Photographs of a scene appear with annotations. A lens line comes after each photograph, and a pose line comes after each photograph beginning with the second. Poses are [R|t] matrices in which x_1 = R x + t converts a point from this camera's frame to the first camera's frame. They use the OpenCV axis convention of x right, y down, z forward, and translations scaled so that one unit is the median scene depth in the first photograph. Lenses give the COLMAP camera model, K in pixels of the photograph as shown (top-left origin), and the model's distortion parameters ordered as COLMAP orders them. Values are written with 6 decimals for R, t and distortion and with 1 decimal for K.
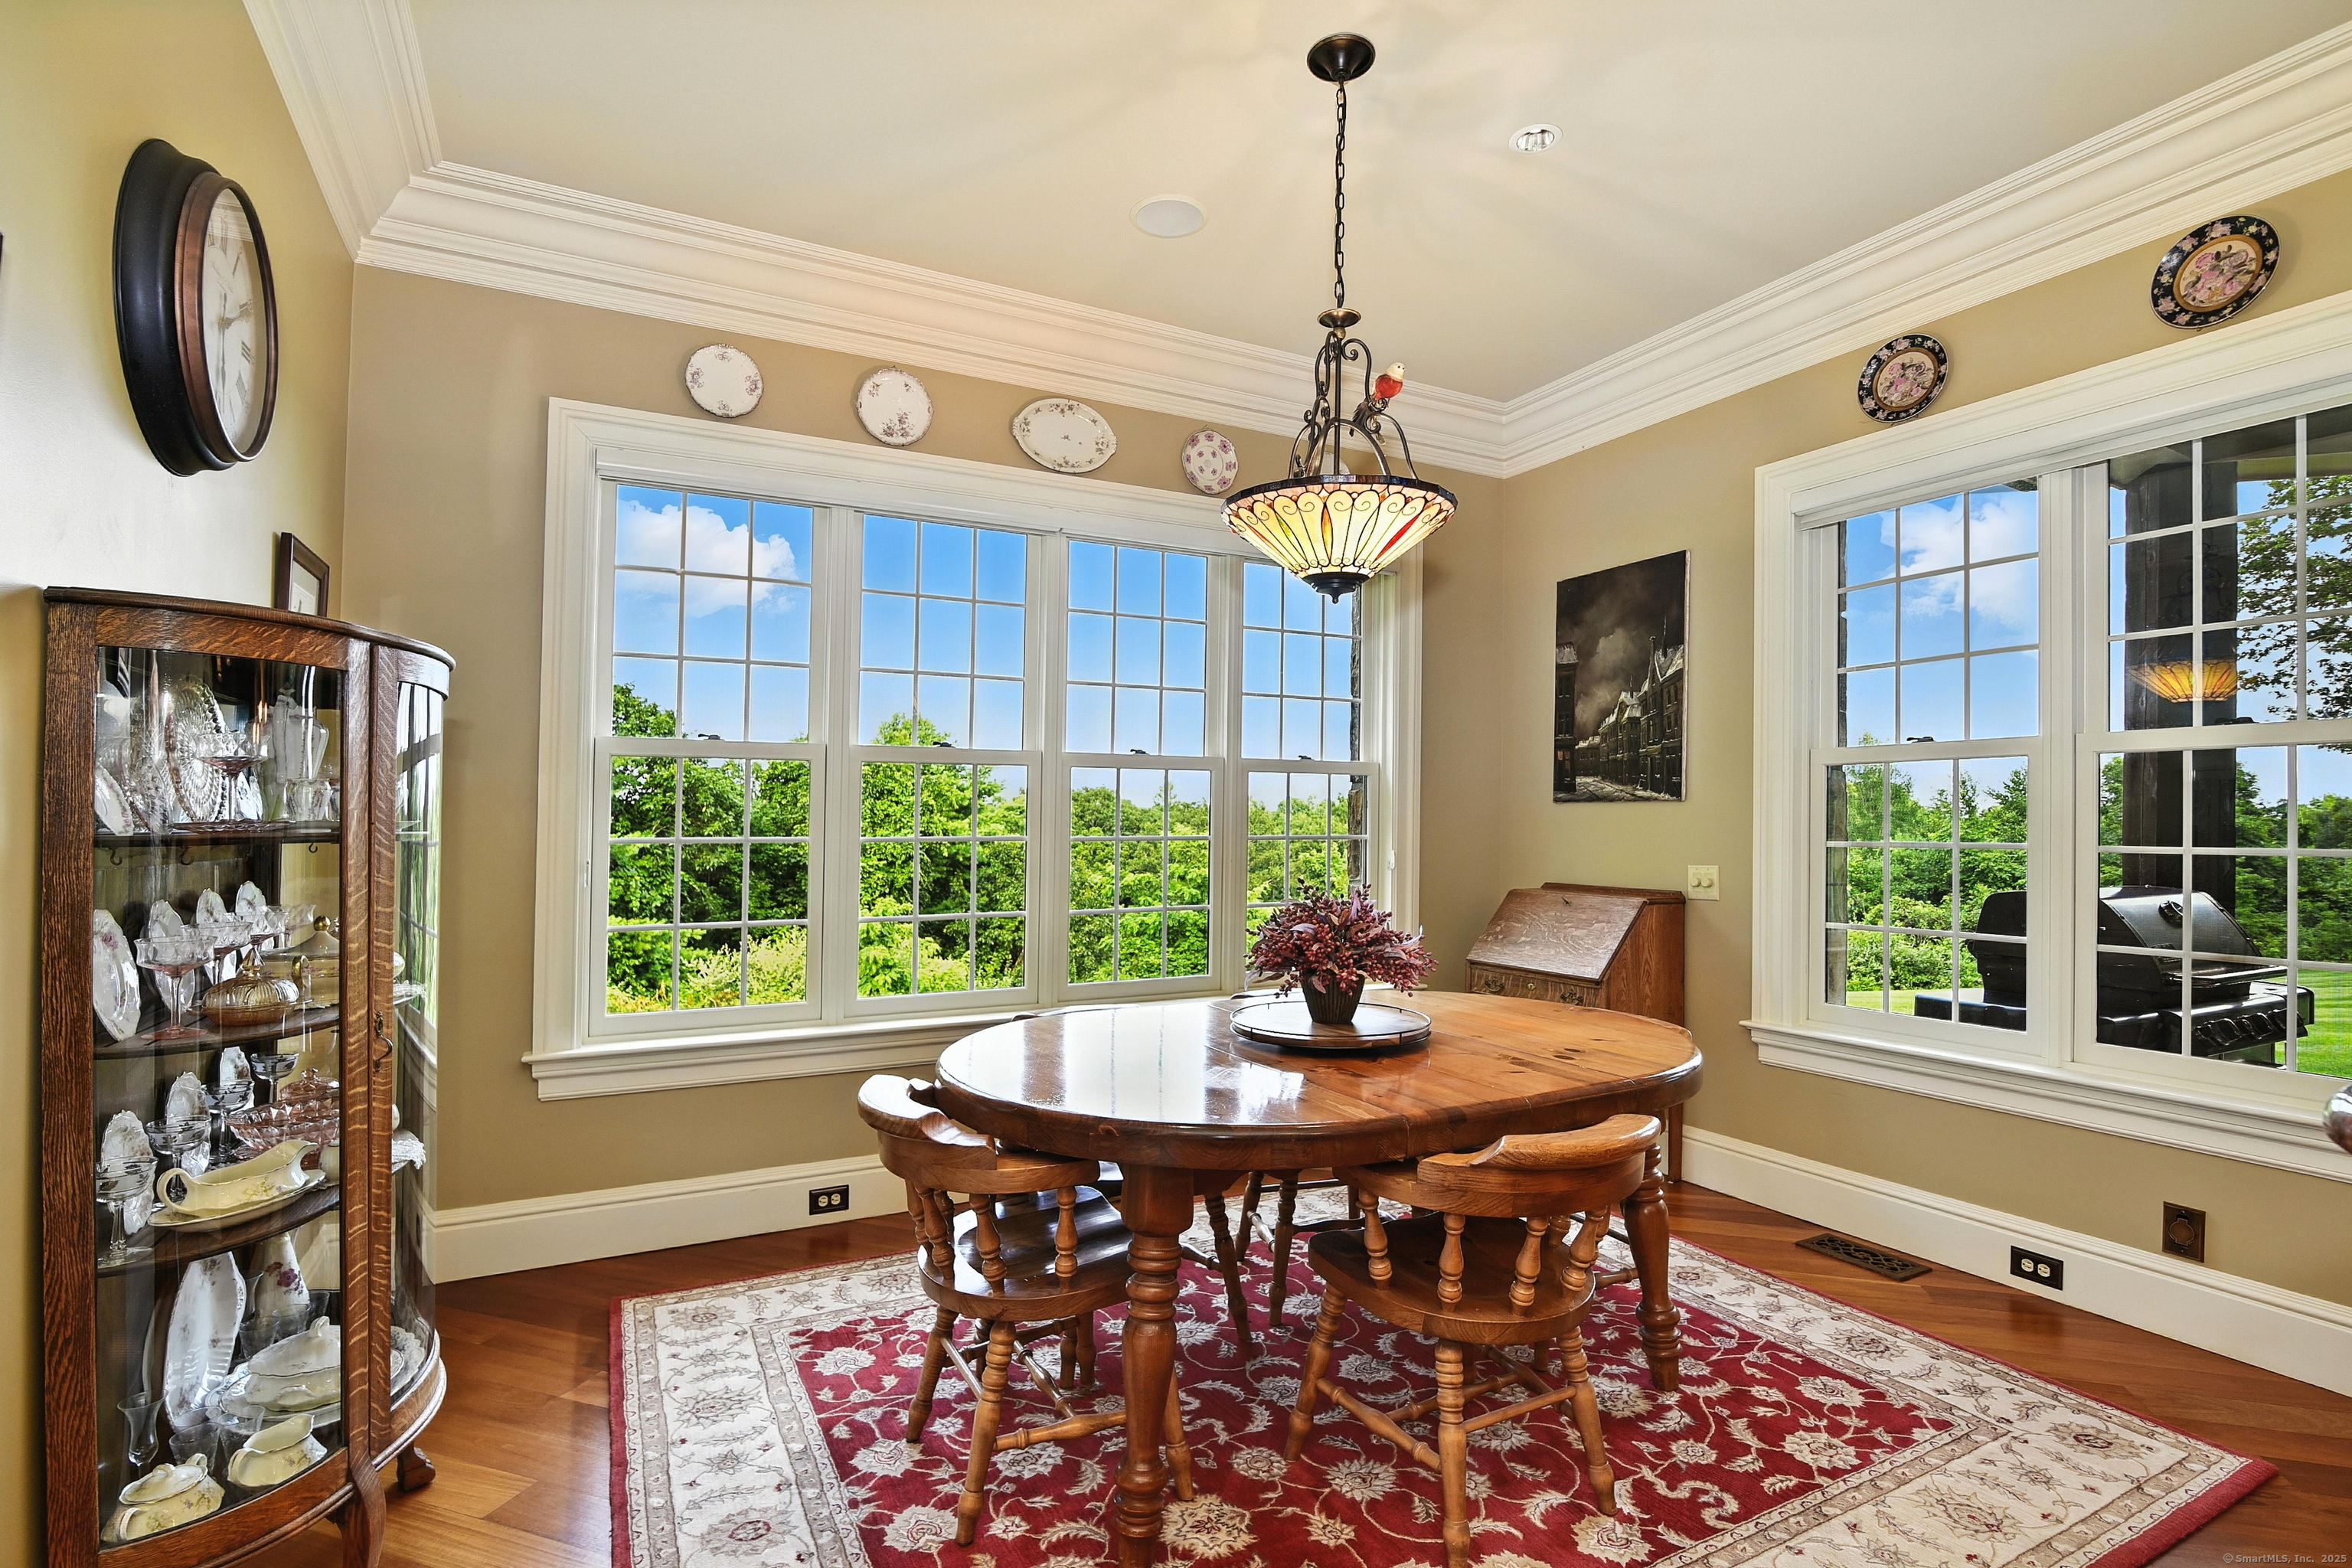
lens RADIAL K [[1100.5, 0, 1175.8], [0, 1100.5, 819.1], [0, 0, 1]] dist [-0.019274, 0.001116]
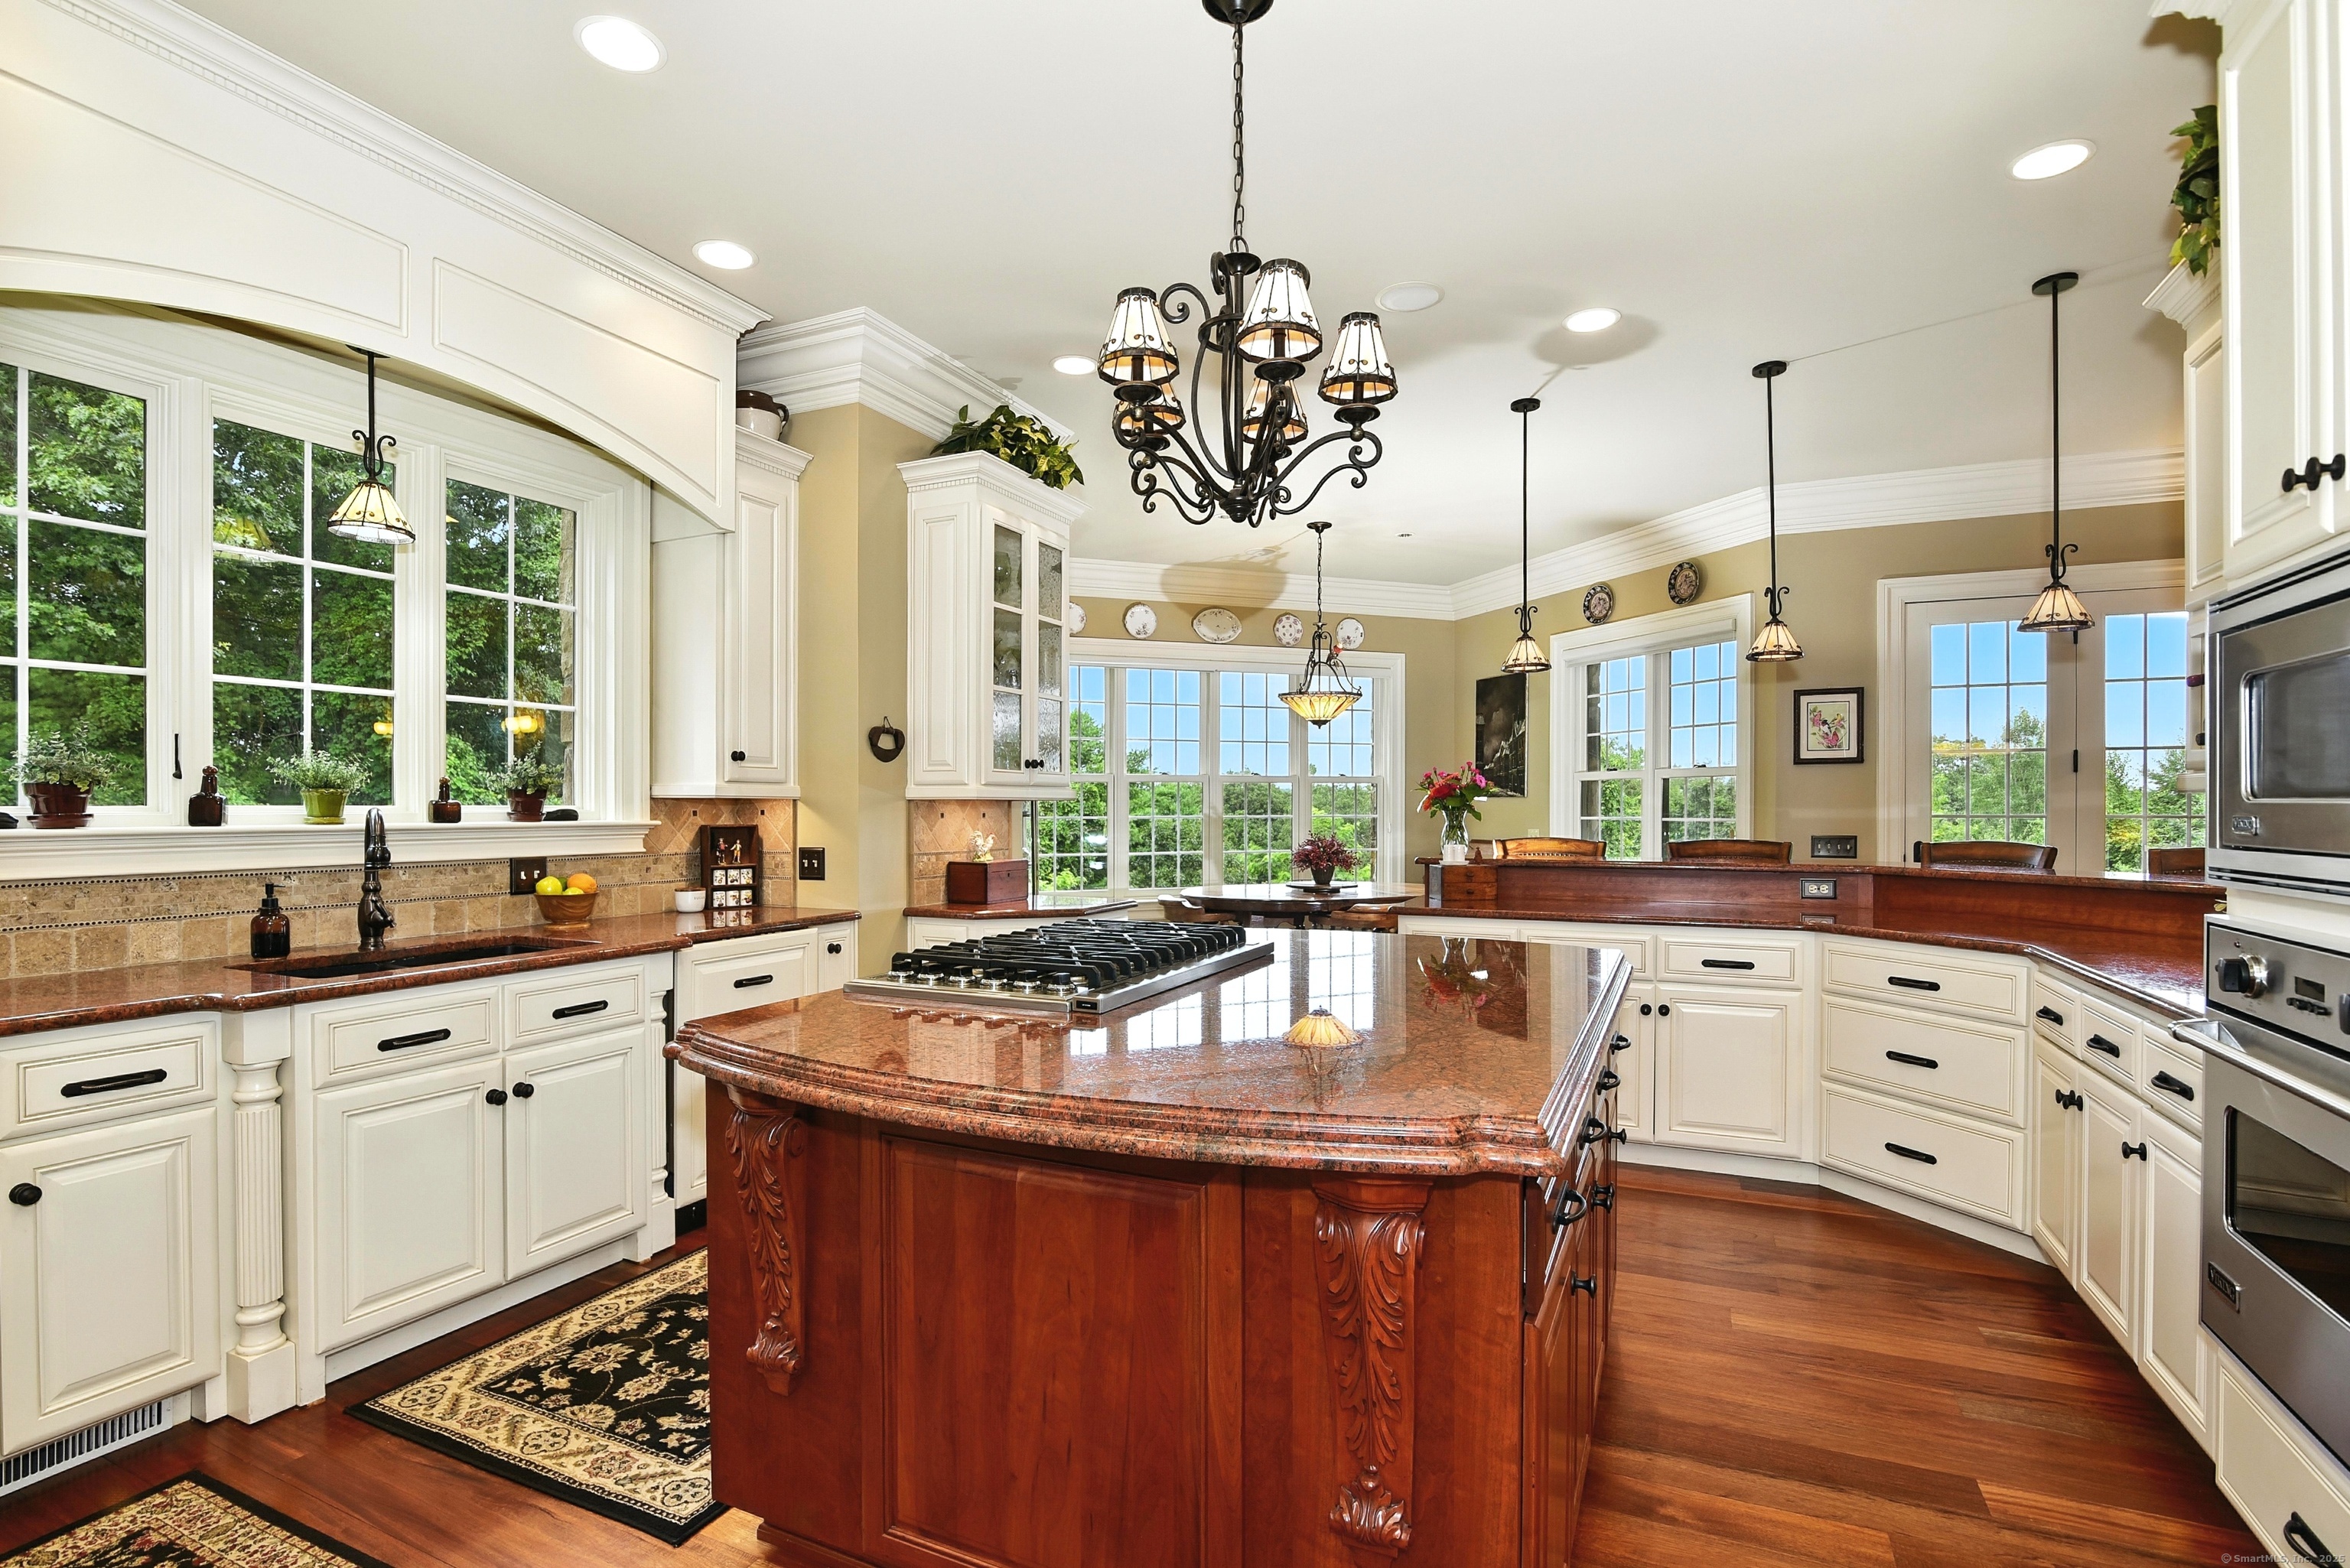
lens RADIAL K [[1099.5, 0, 1174.8], [0, 1099.5, 819.0], [0, 0, 1]] dist [-0.019274, 0.001116]
pose [[0.992054, -0.004602, -0.125727, 0.078571], [0.005542, 0.999959, 0.007127, 0.006287], [0.125689, -0.007767, 0.992039, -1.066209]]
